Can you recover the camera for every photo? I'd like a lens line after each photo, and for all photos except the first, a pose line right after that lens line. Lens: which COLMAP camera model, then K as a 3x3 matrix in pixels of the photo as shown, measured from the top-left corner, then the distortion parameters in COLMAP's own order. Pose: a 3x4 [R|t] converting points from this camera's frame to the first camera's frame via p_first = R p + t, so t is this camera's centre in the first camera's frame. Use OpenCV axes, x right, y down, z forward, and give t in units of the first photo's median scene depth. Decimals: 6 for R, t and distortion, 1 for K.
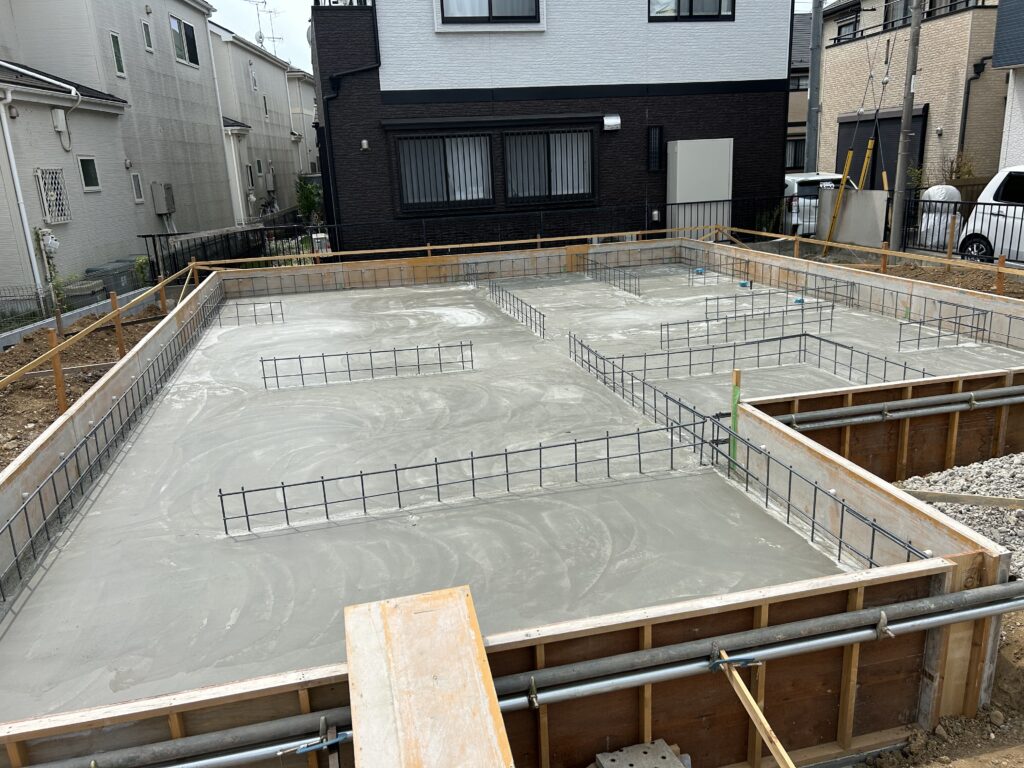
lens RADIAL K [[774.7, 0, 508.3], [0, 774.7, 381.4], [0, 0, 1]] dist [0.039478, -0.029417]
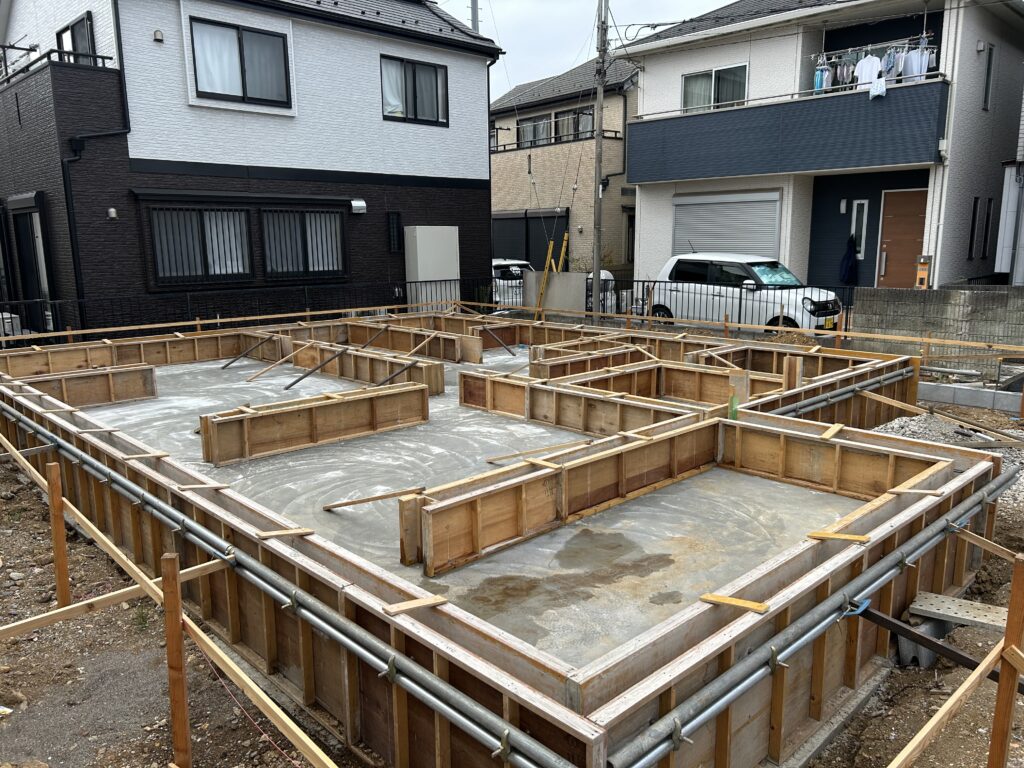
lens RADIAL K [[774.7, 0, 510.6], [0, 774.7, 385.9], [0, 0, 1]] dist [0.039478, -0.029417]
pose [[0.864278, -0.058463, 0.499605, -0.239394], [0.108805, 0.991437, -0.072207, 0.013708], [-0.491106, 0.116767, 0.863239, 0.000437]]
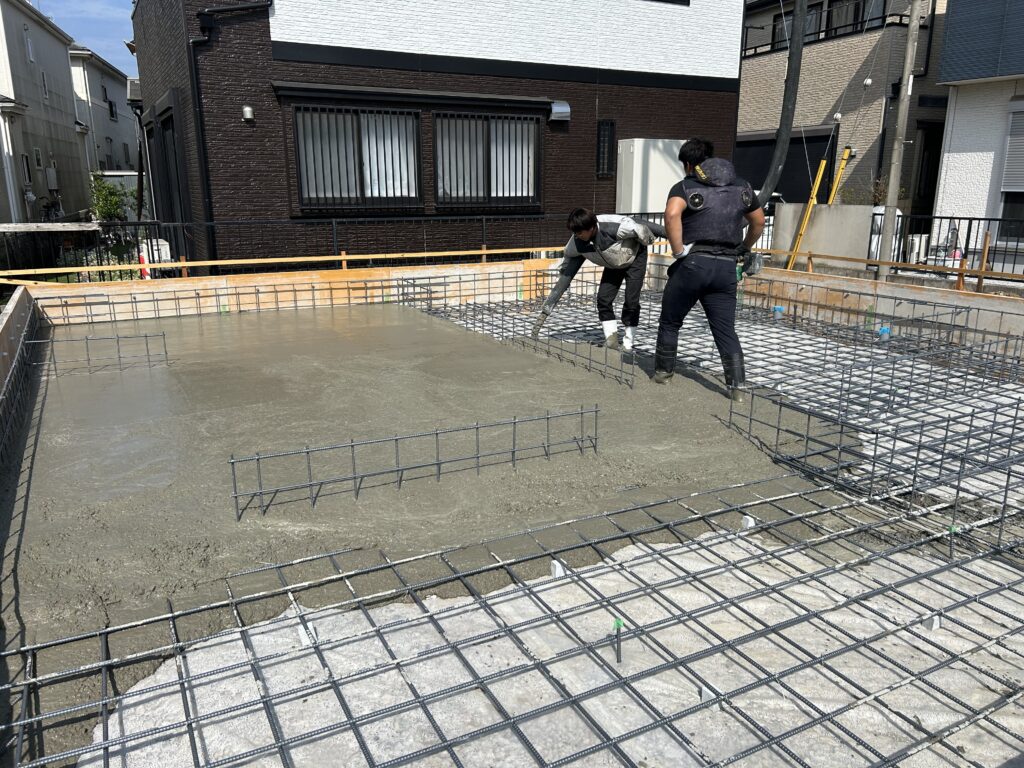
lens RADIAL K [[774.7, 0, 513.2], [0, 774.7, 389.5], [0, 0, 1]] dist [0.039478, -0.029417]
pose [[0.966589, -0.020148, 0.255537, -0.130839], [0.025349, 0.999533, -0.017075, -0.028691], [-0.255074, 0.022982, 0.966648, 0.233563]]
